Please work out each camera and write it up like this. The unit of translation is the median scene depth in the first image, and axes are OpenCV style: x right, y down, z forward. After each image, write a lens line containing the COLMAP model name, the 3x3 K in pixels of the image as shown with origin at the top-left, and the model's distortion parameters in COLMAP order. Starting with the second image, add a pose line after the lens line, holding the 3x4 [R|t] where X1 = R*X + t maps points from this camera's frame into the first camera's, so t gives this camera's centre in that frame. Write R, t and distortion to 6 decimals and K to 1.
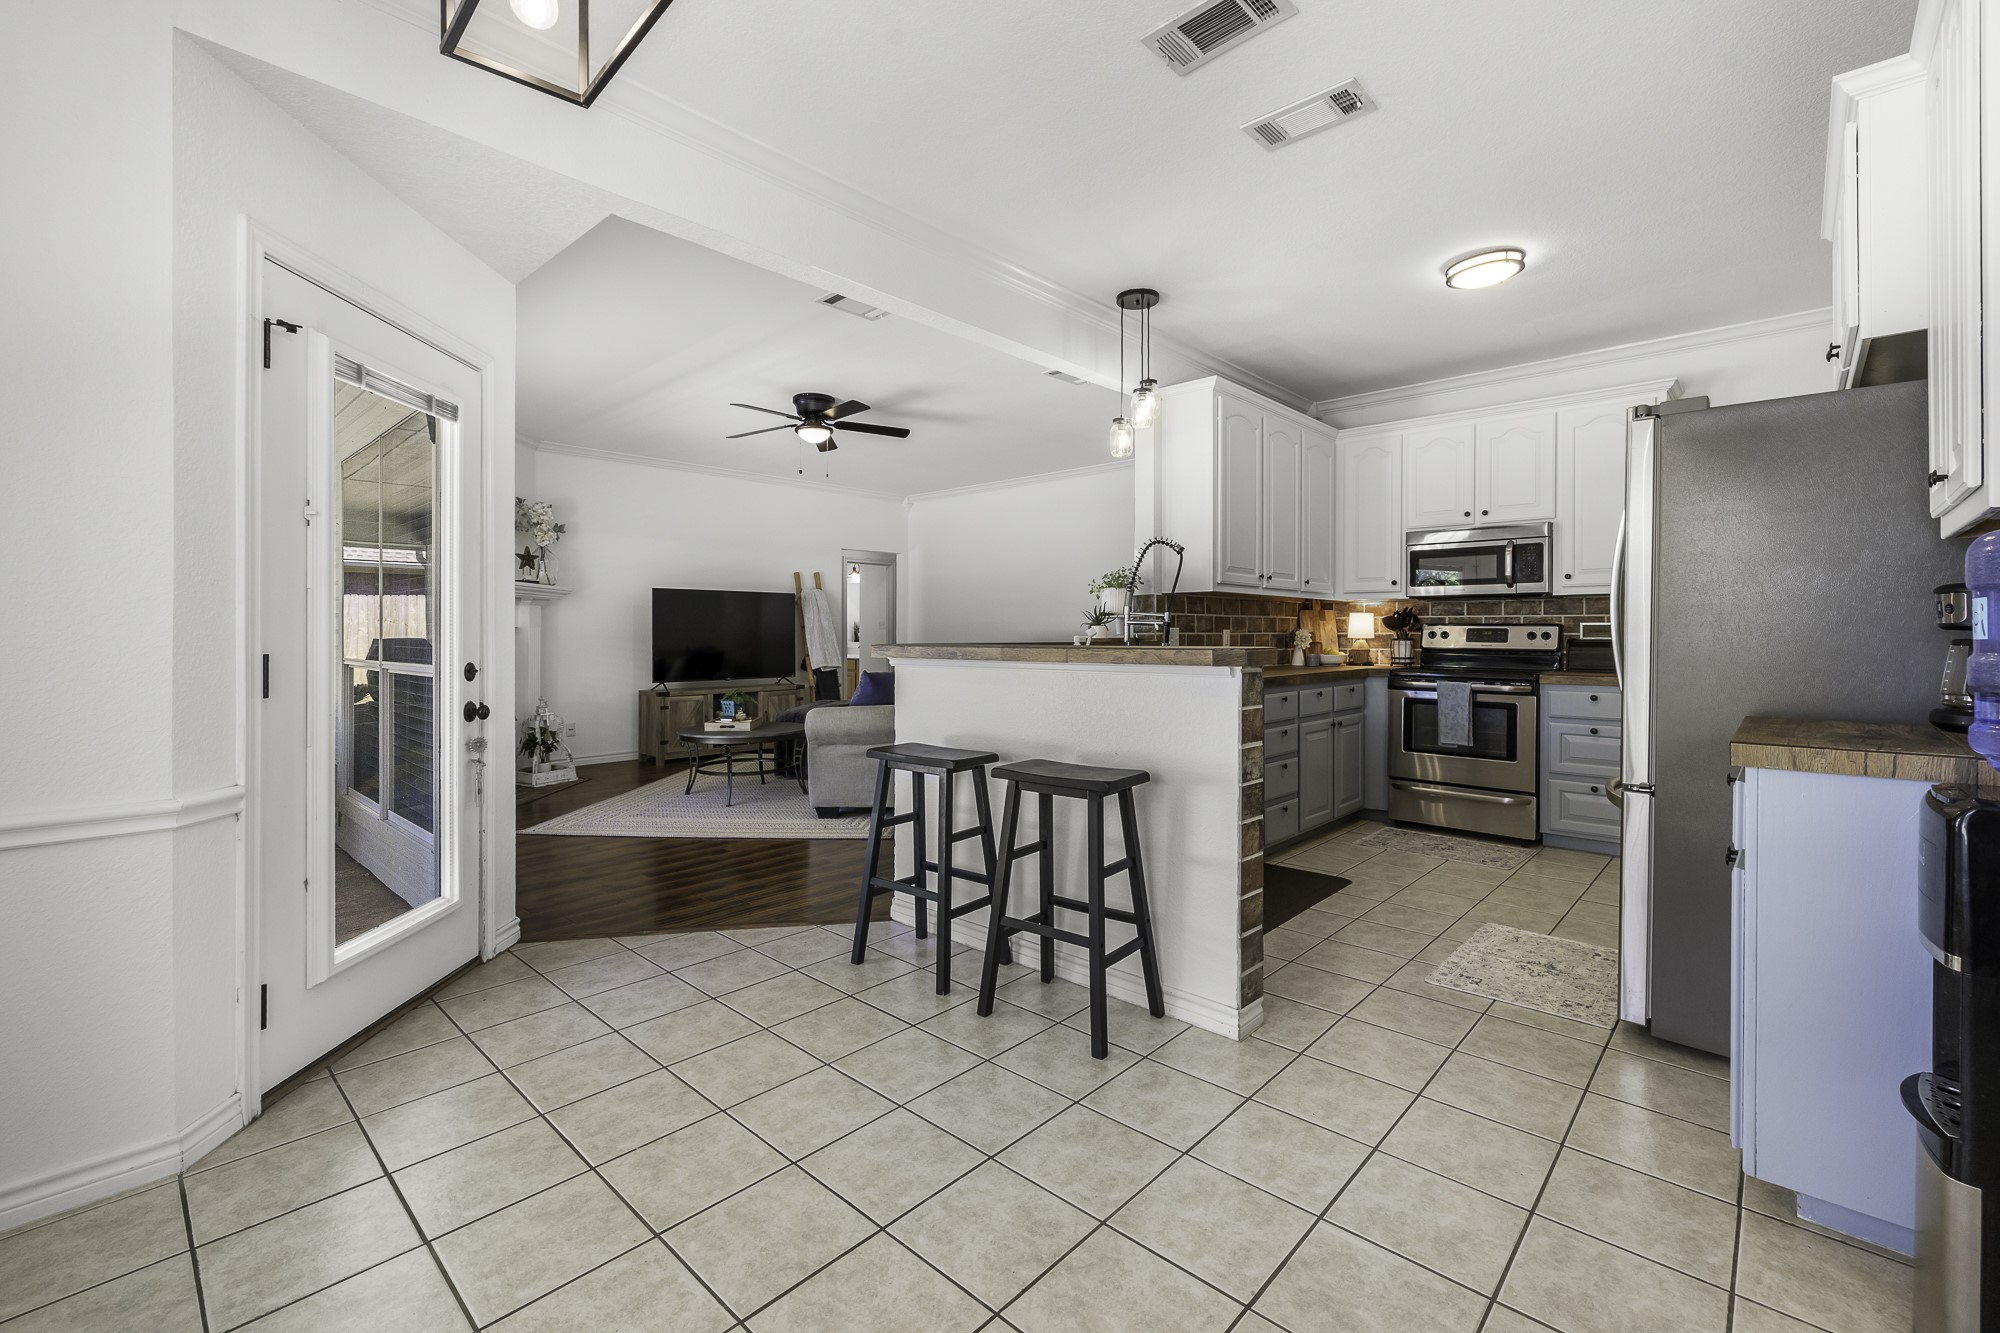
lens RADIAL K [[861.3, 0, 983.6], [0, 861.3, 645.3], [0, 0, 1]] dist [0.000613, -0.000600]
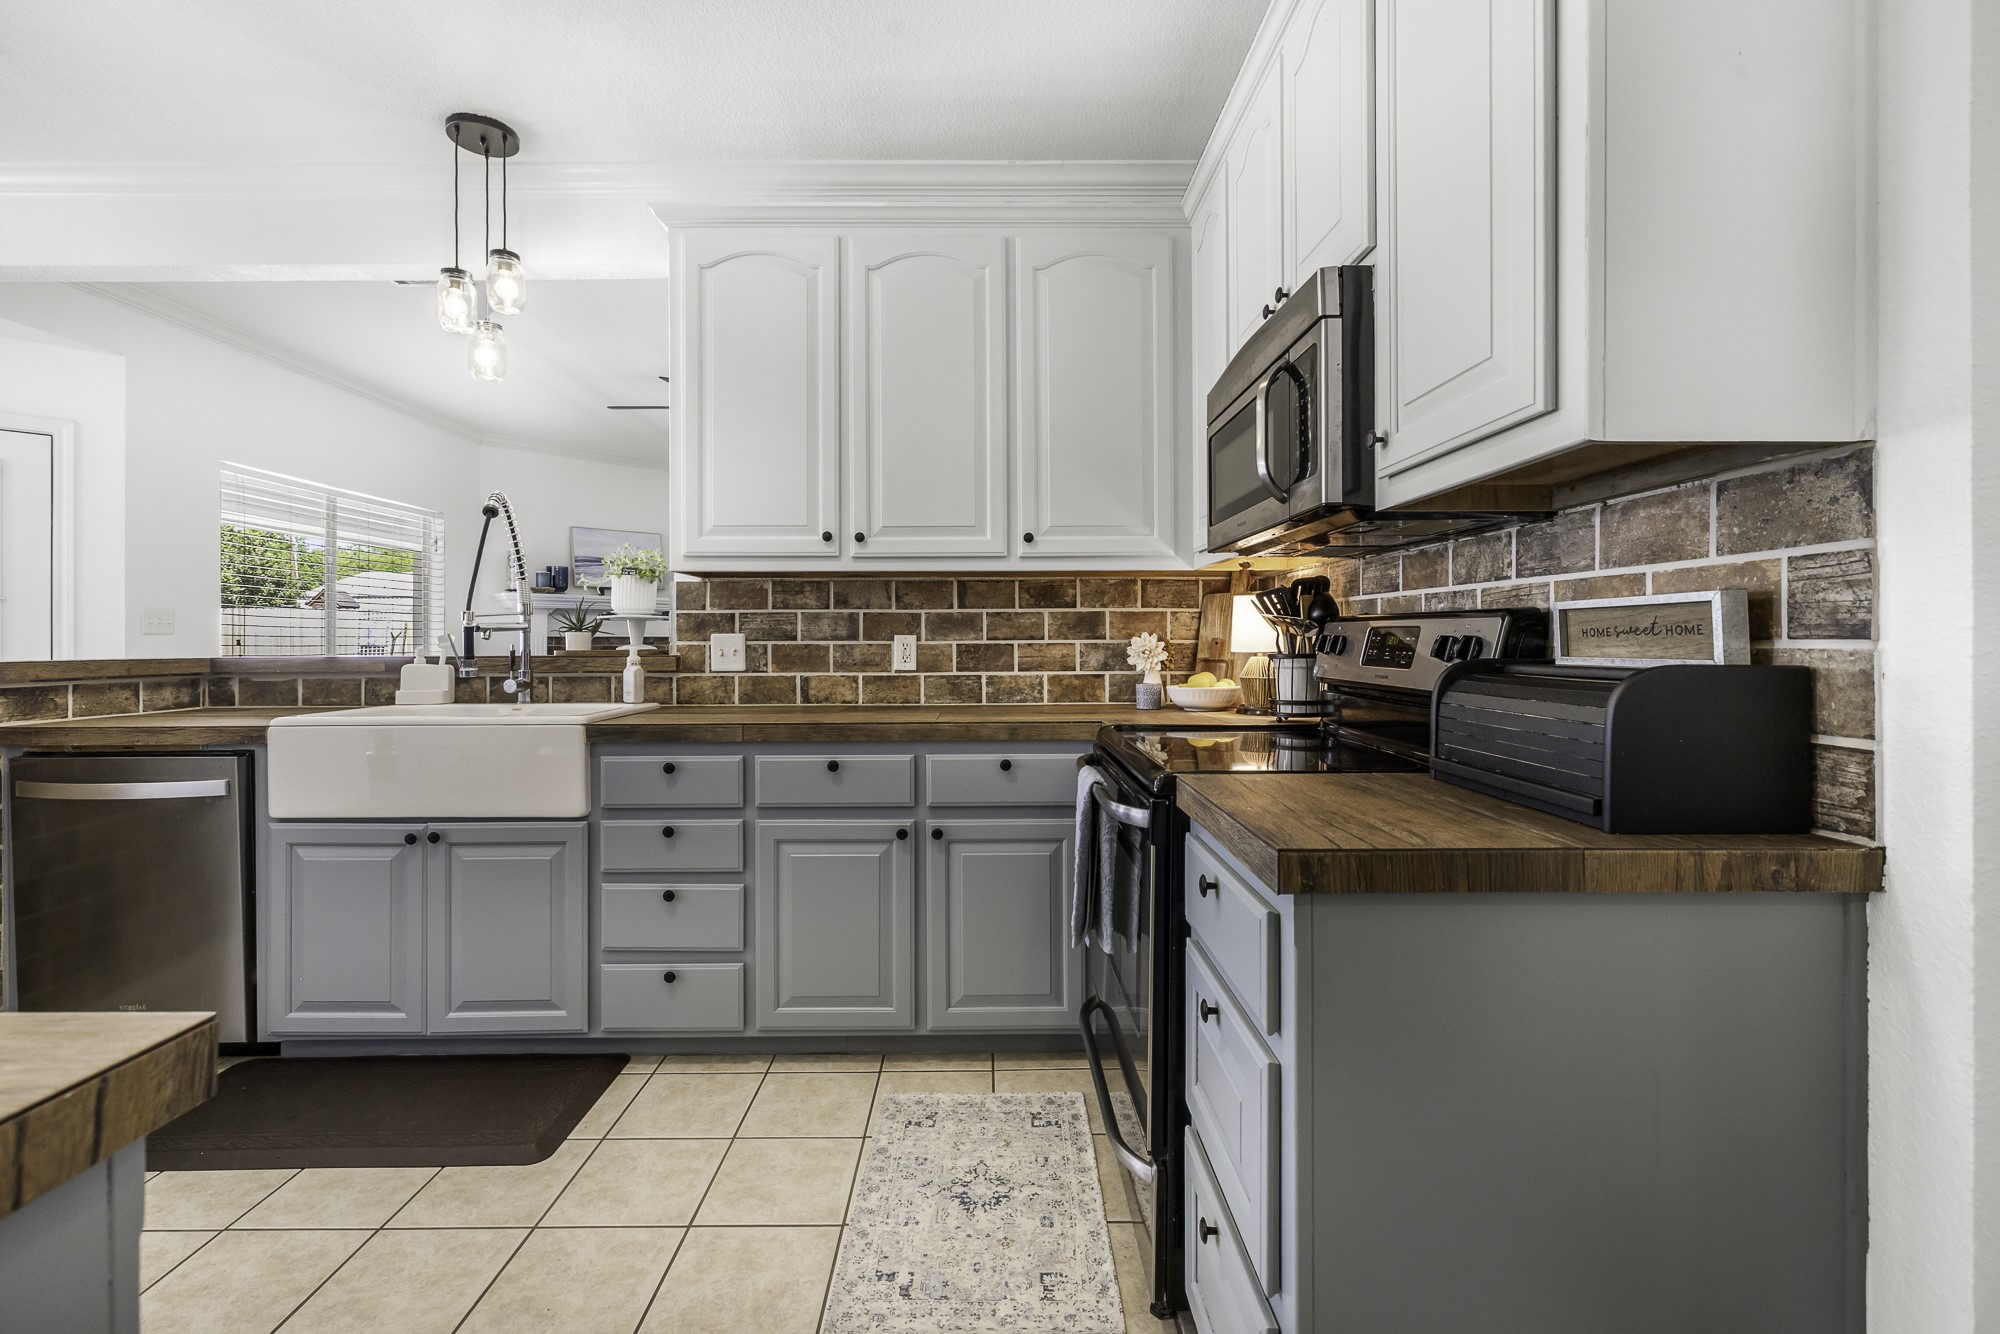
lens RADIAL K [[861.3, 0, 984.3], [0, 861.3, 653.4], [0, 0, 1]] dist [0.000613, -0.000600]
pose [[0.688564, 0.008188, -0.725130, 0.745785], [-0.007083, 0.999964, 0.004565, -0.009837], [0.725141, 0.001992, 0.688597, 0.671628]]
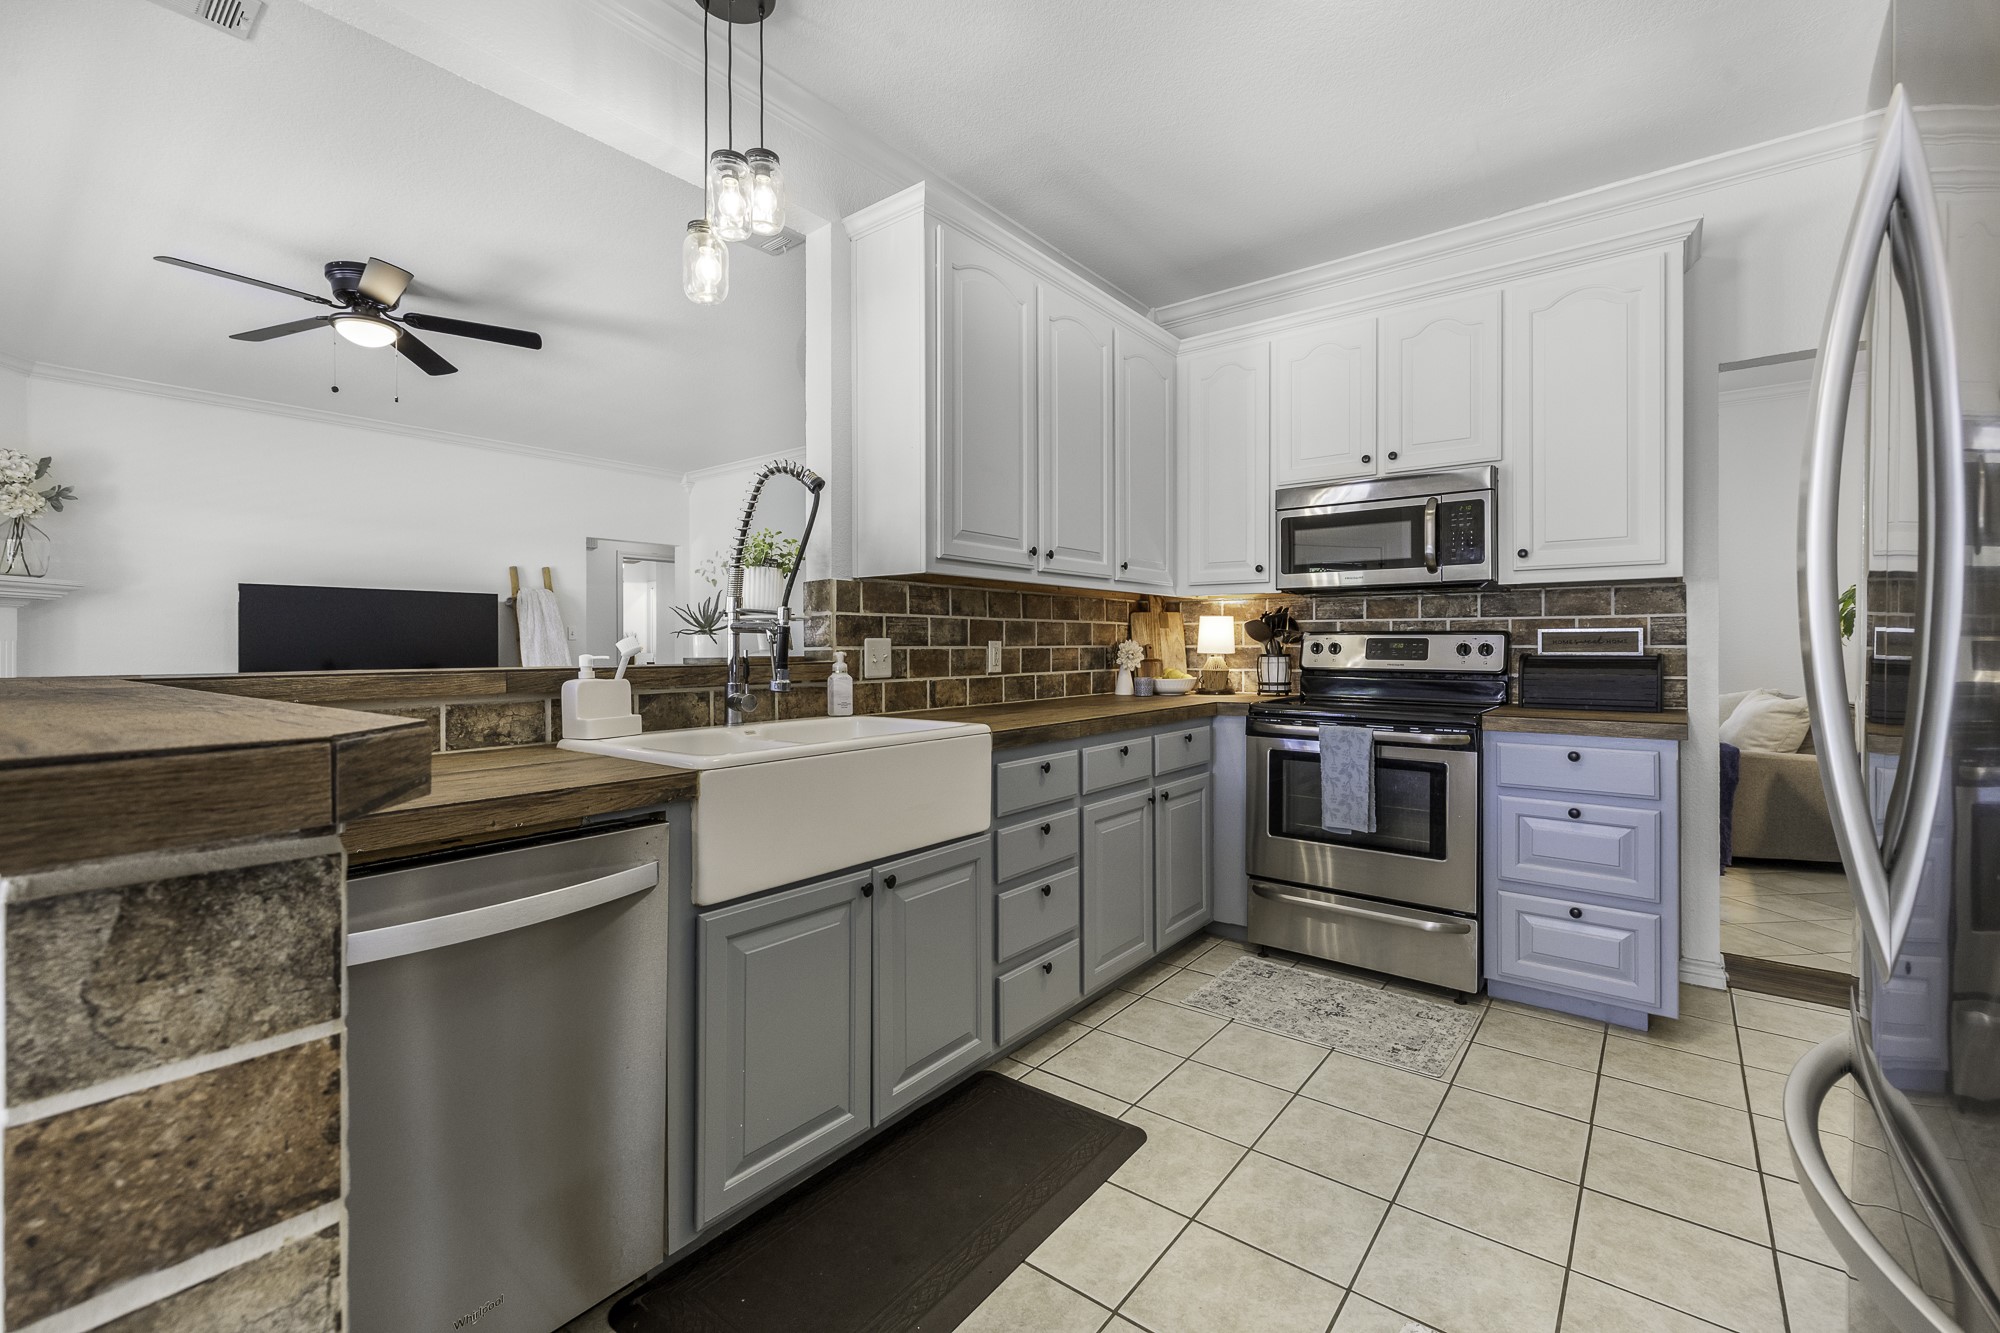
lens RADIAL K [[861.3, 0, 981.6], [0, 861.3, 657.0], [0, 0, 1]] dist [0.000613, -0.000600]
pose [[0.996550, -0.004088, 0.082893, 0.227991], [0.004180, 0.999991, -0.000940, -0.006536], [-0.082888, 0.001283, 0.996558, 0.395098]]
